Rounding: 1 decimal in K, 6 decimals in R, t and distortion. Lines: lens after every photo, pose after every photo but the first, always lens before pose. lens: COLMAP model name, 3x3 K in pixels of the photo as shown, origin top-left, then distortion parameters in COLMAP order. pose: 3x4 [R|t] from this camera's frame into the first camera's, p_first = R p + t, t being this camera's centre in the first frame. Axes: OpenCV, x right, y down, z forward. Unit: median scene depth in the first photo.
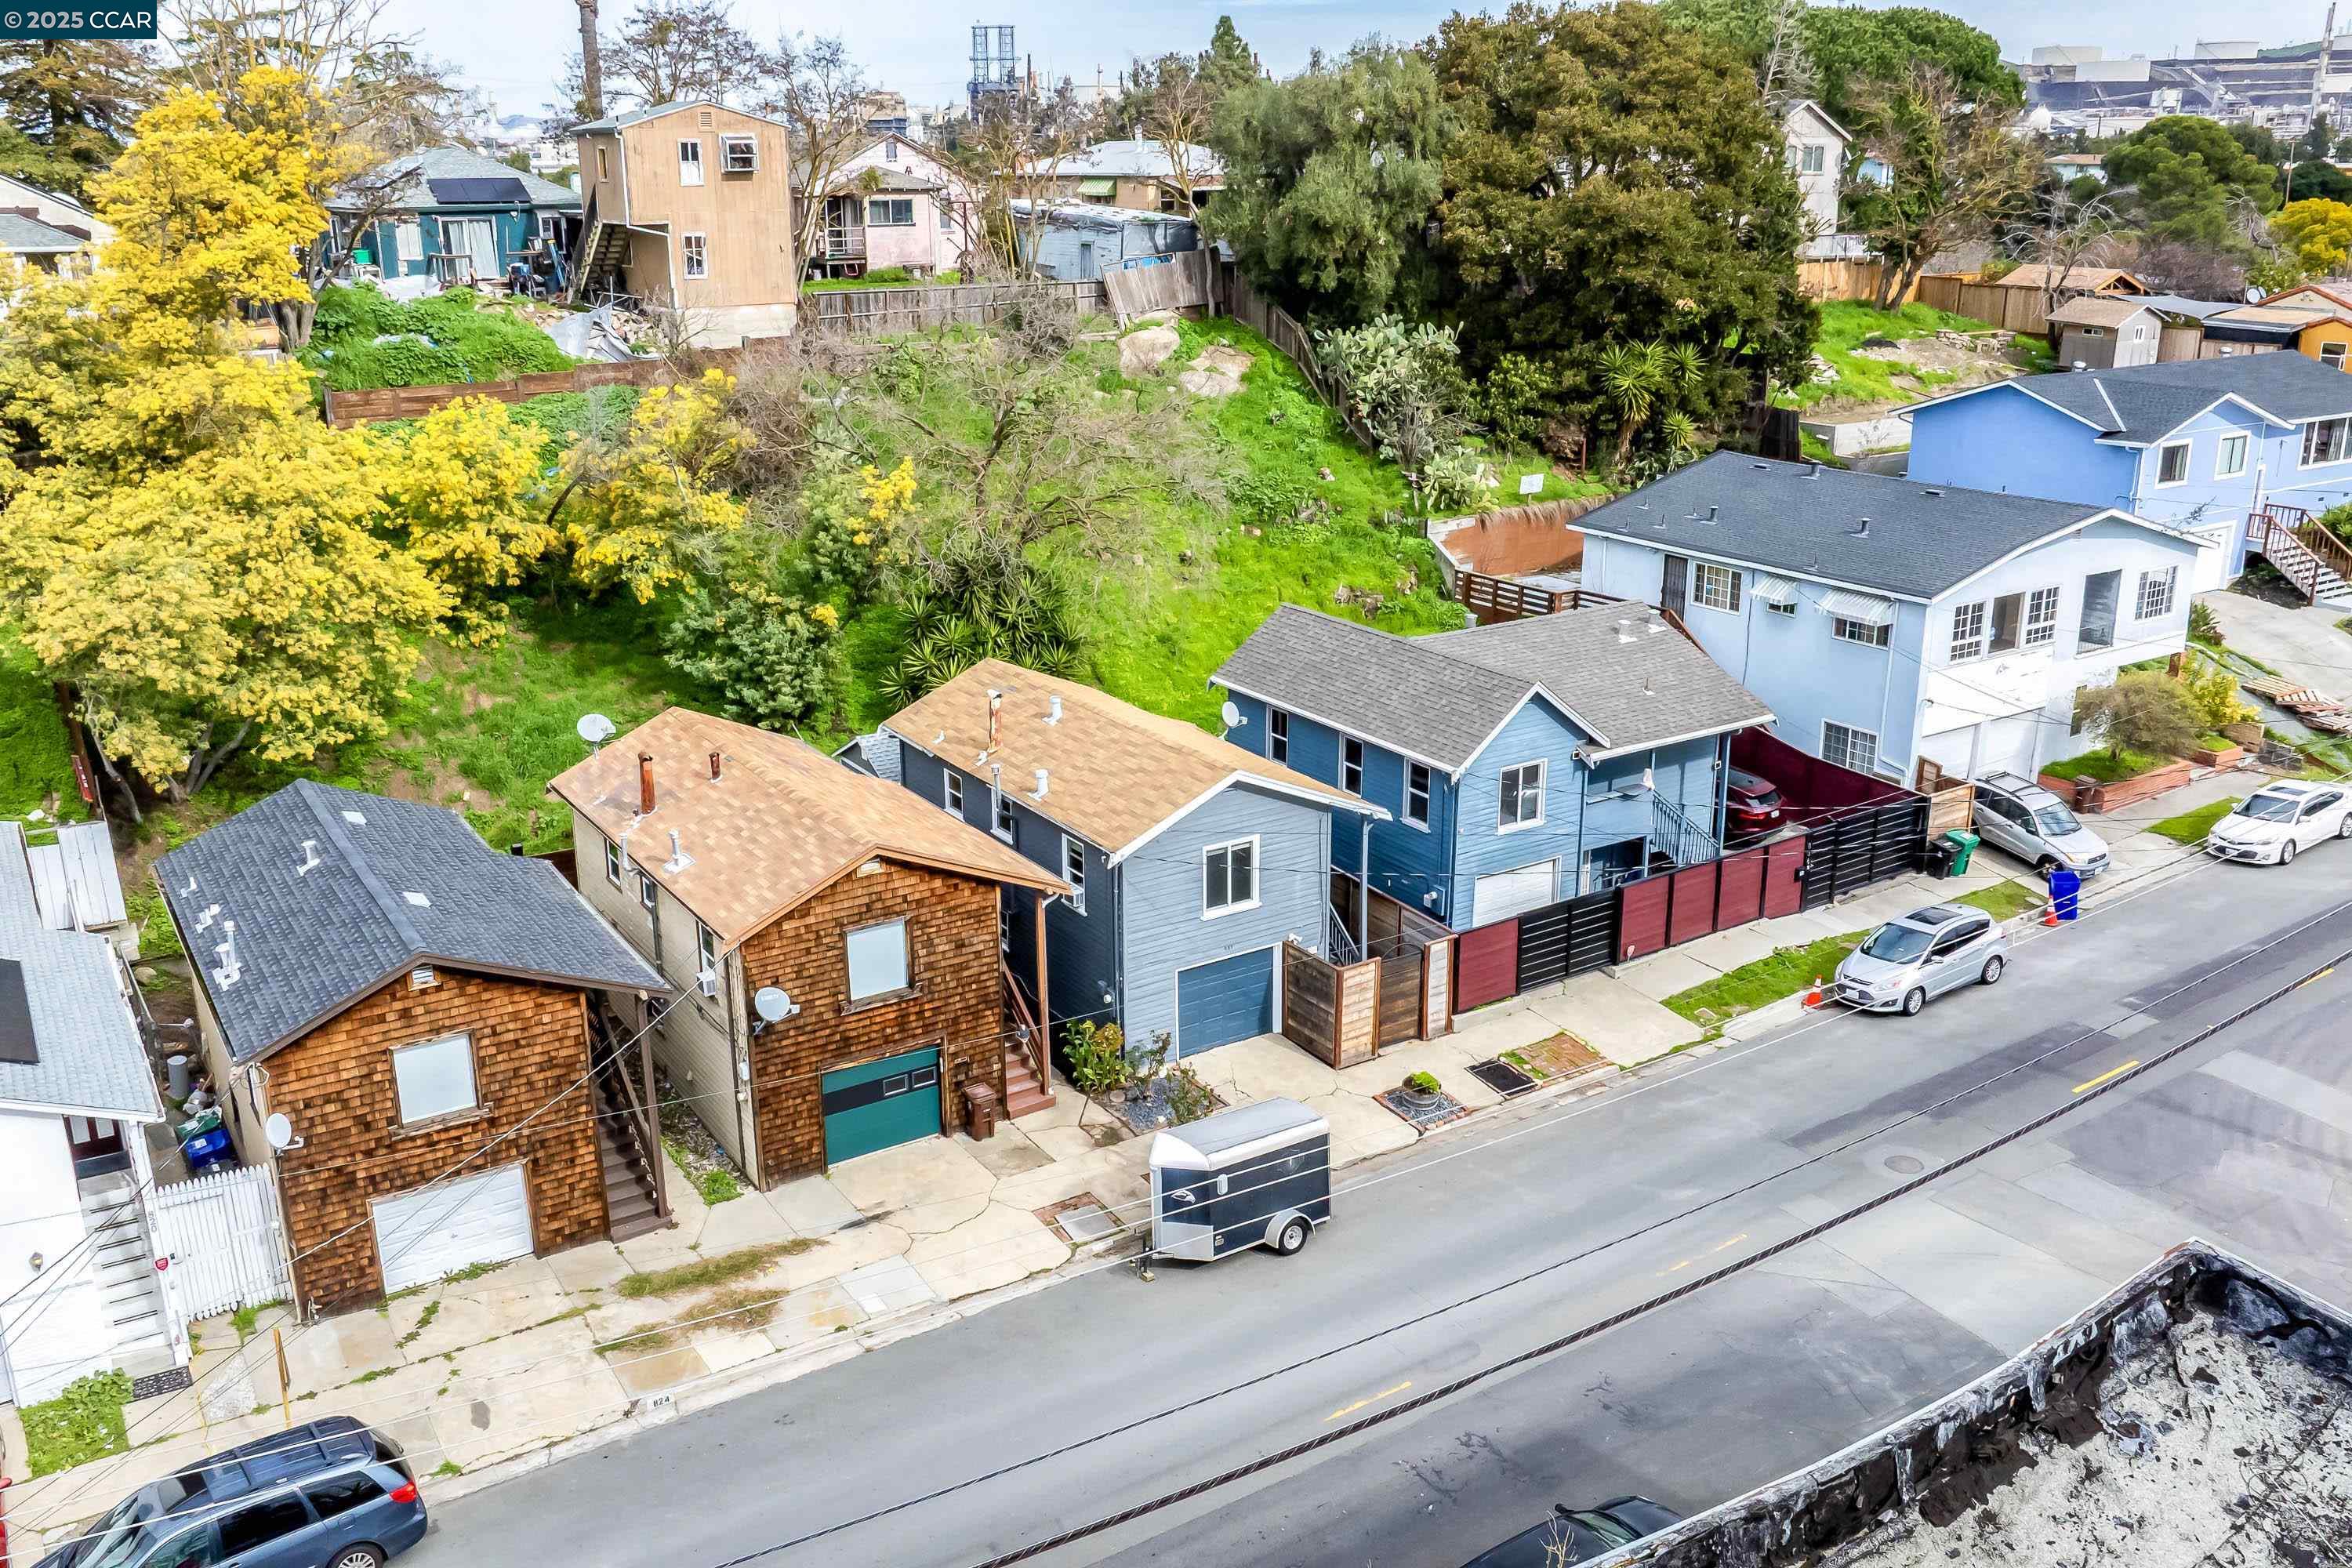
lens RADIAL K [[1952.5, 0, 1176.0], [0, 1952.5, 784.0], [0, 0, 1]] dist [-0.006399, -0.032255]
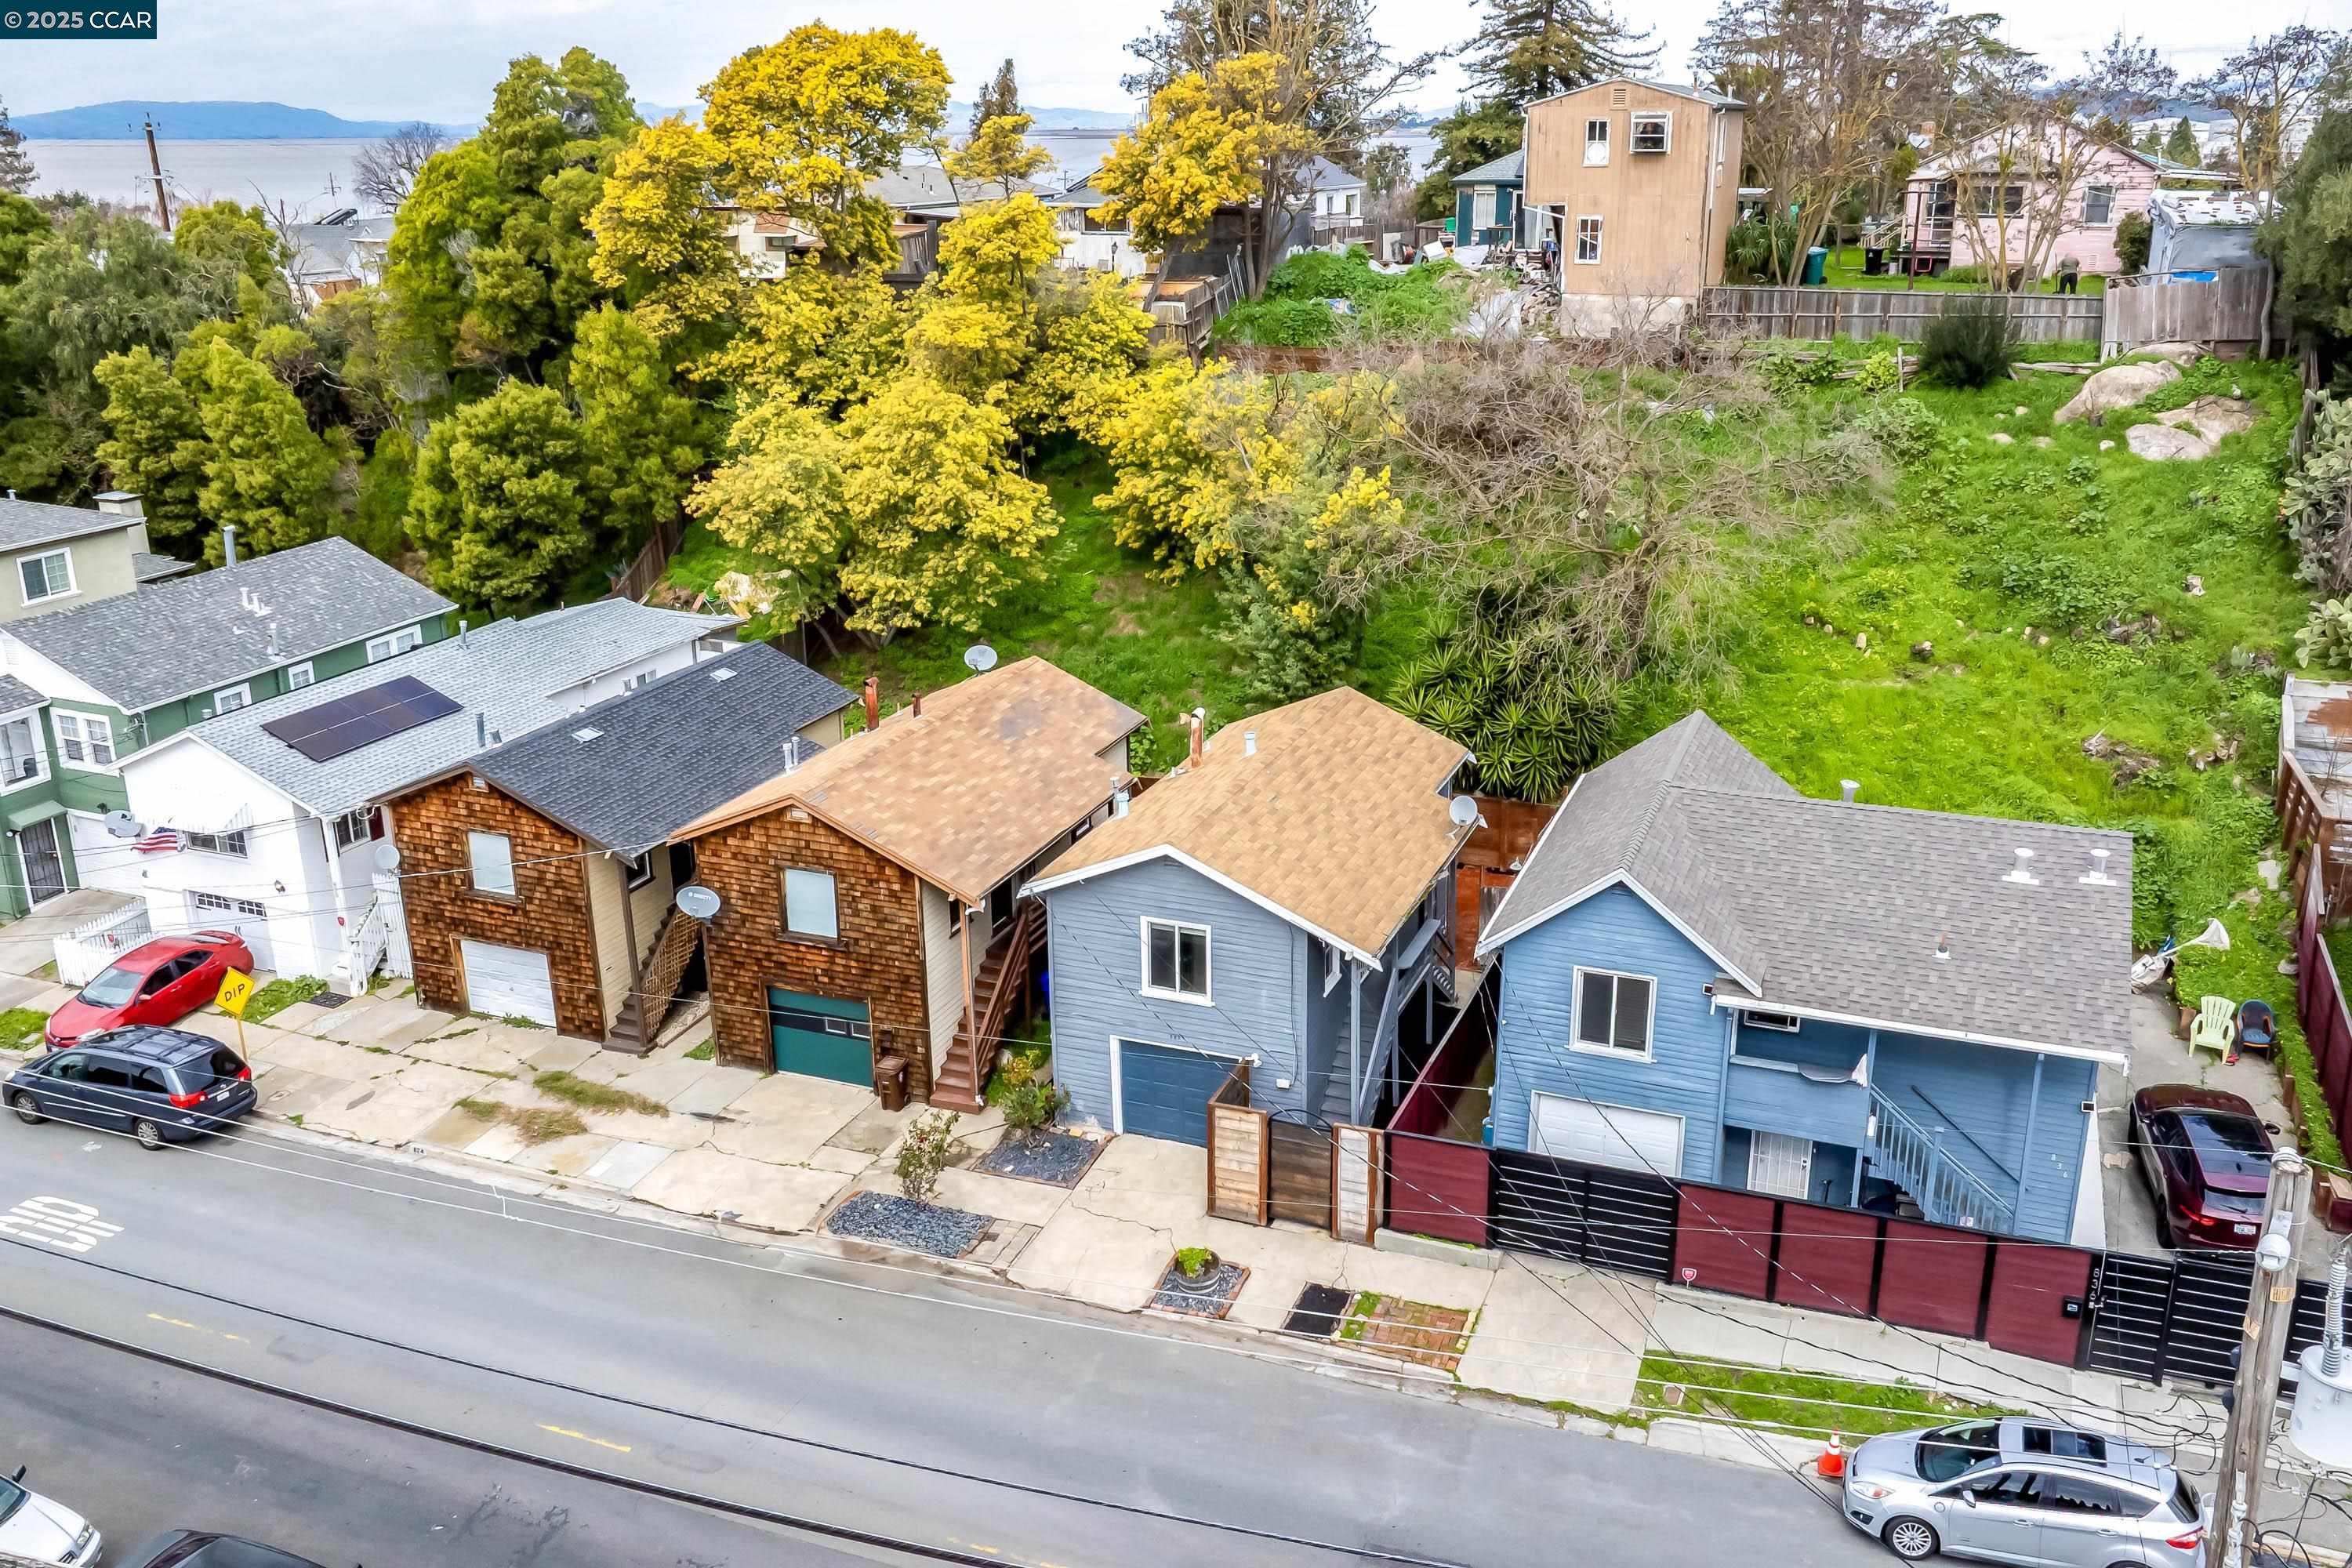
lens RADIAL K [[1952.5, 0, 1176.0], [0, 1952.5, 784.0], [0, 0, 1]] dist [-0.006399, -0.032255]
pose [[0.574868, 0.262263, -0.775078, 0.640684], [-0.245942, 0.958823, 0.142024, -0.143796], [0.780410, 0.108979, 0.615698, 0.401600]]
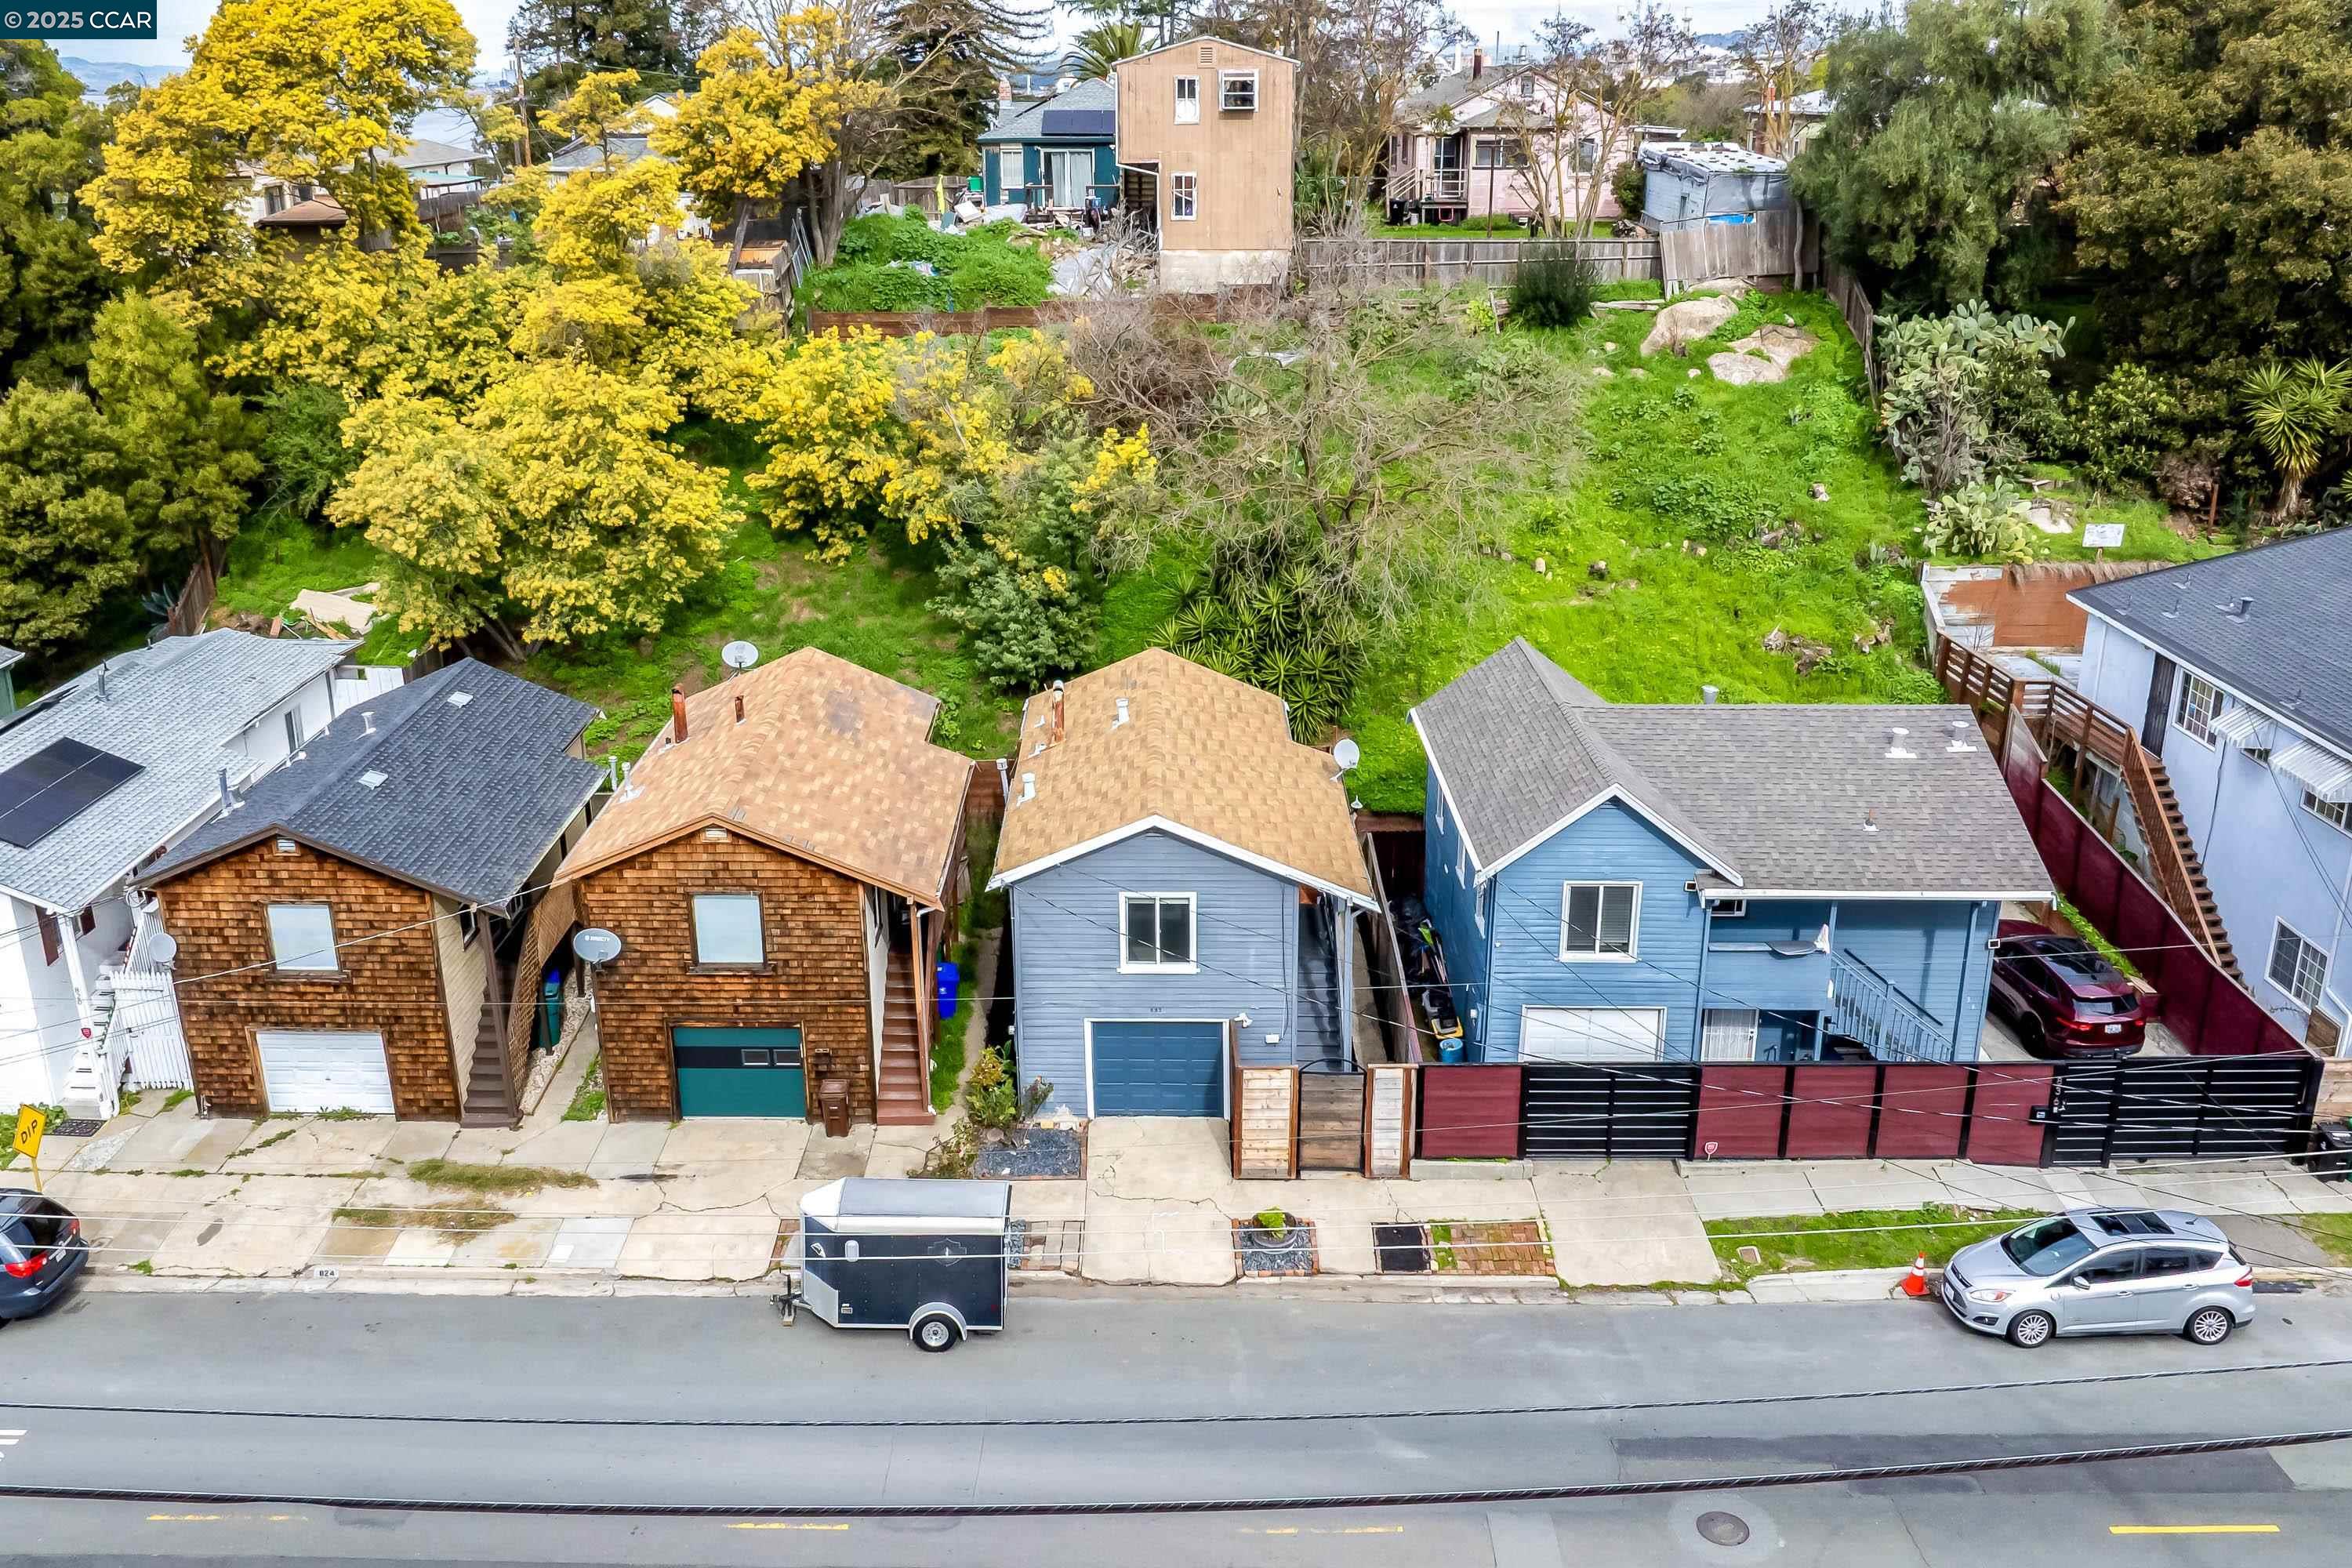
lens RADIAL K [[2001.8, 0, 1084.8], [0, 2001.8, 789.7], [0, 0, 1]] dist [-0.017443, -0.013350]
pose [[0.823025, 0.191789, -0.534646, 0.431576], [-0.173658, 0.981162, 0.084637, -0.079207], [0.540807, 0.023187, 0.840827, 0.199099]]
